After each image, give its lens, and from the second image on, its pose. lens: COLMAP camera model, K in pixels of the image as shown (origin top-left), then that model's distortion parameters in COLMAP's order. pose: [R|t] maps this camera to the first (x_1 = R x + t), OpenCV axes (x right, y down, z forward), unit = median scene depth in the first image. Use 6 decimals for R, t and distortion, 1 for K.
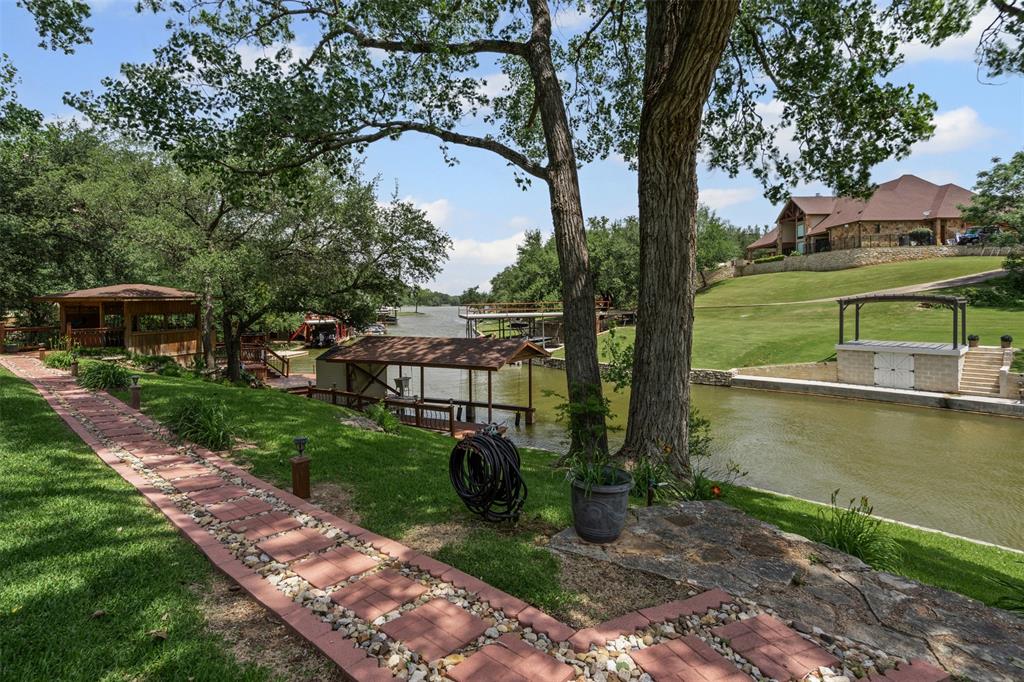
lens RADIAL K [[492.7, 0, 508.3], [0, 492.7, 290.1], [0, 0, 1]] dist [0.000399, 0.000001]
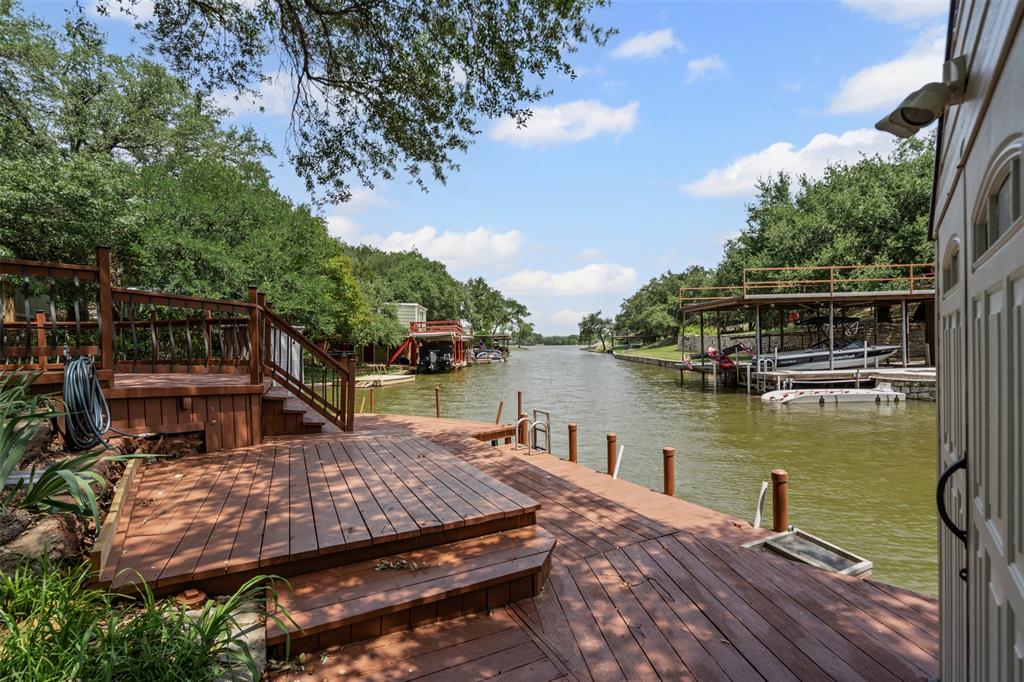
lens RADIAL K [[475.6, 0, 510.5], [0, 475.6, 333.2], [0, 0, 1]] dist [0.003508, 0.000894]
pose [[0.983959, -0.010293, -0.178098, -0.306952], [0.010826, 0.999939, 0.002020, 0.120401], [0.178067, -0.003915, 0.984011, 0.734796]]
